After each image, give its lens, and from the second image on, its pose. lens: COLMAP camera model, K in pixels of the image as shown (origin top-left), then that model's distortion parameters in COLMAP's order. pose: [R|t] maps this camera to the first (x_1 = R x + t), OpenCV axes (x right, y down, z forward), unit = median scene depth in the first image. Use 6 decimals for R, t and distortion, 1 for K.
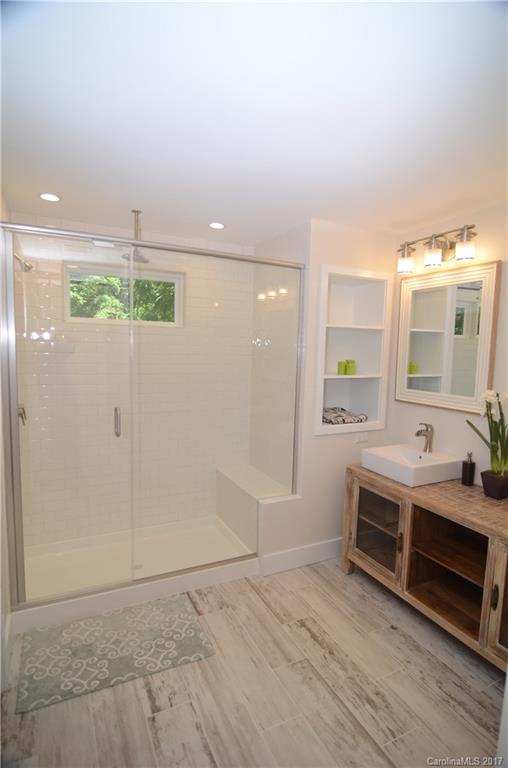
lens RADIAL K [[409.2, 0, 261.4], [0, 409.2, 386.1], [0, 0, 1]] dist [-0.007097, -0.009901]
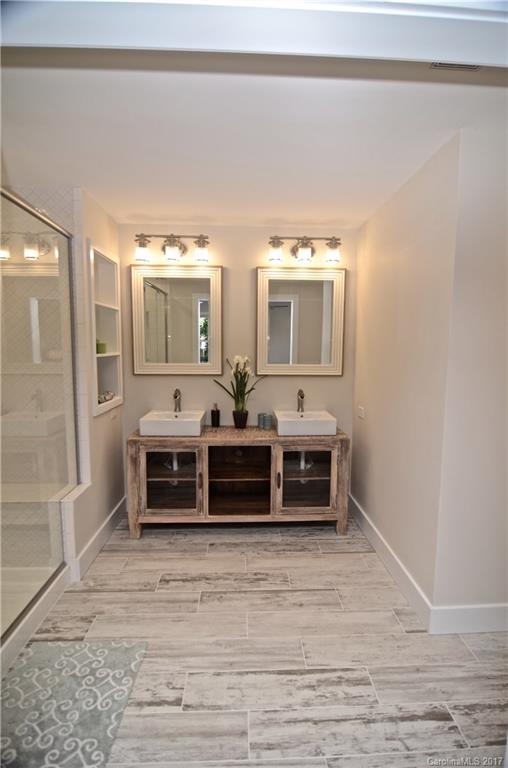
lens RADIAL K [[409.2, 0, 260.2], [0, 409.2, 388.6], [0, 0, 1]] dist [-0.007097, -0.009901]
pose [[0.411476, -0.116646, 0.903925, -0.698087], [0.090043, 0.992127, 0.087040, 0.007080], [-0.906962, 0.045578, 0.418740, 0.291359]]
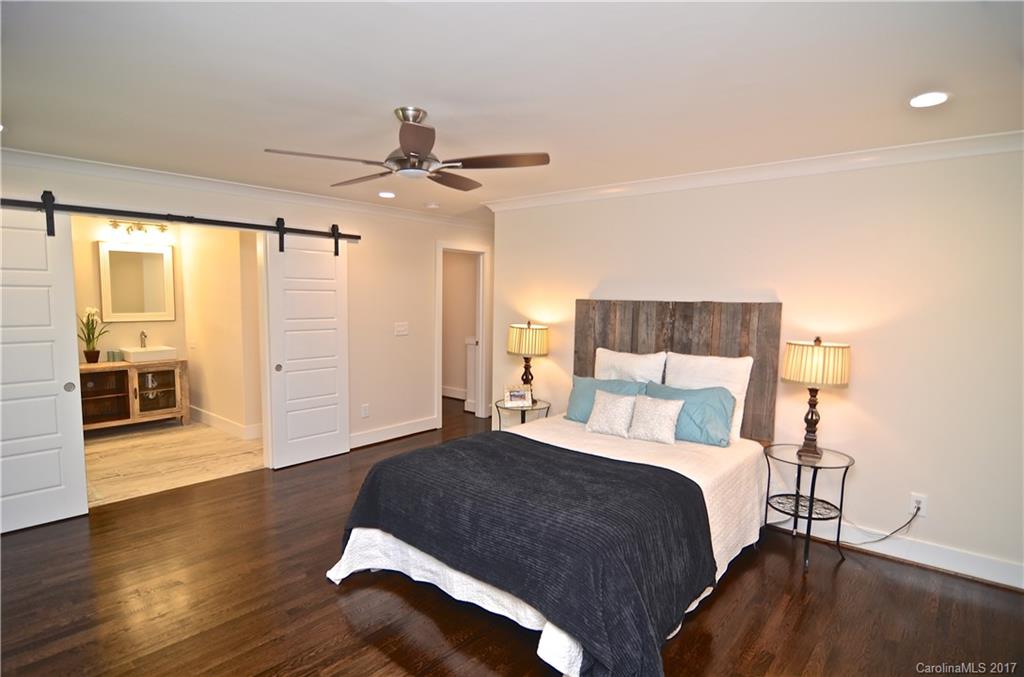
lens RADIAL K [[545.6, 0, 509.9], [0, 545.6, 342.6], [0, 0, 1]] dist [-0.007097, -0.009901]
pose [[-0.382531, -0.110127, 0.917356, -2.417267], [0.074647, 0.985942, 0.149488, -0.056814], [-0.920922, 0.125661, -0.368933, 0.107608]]
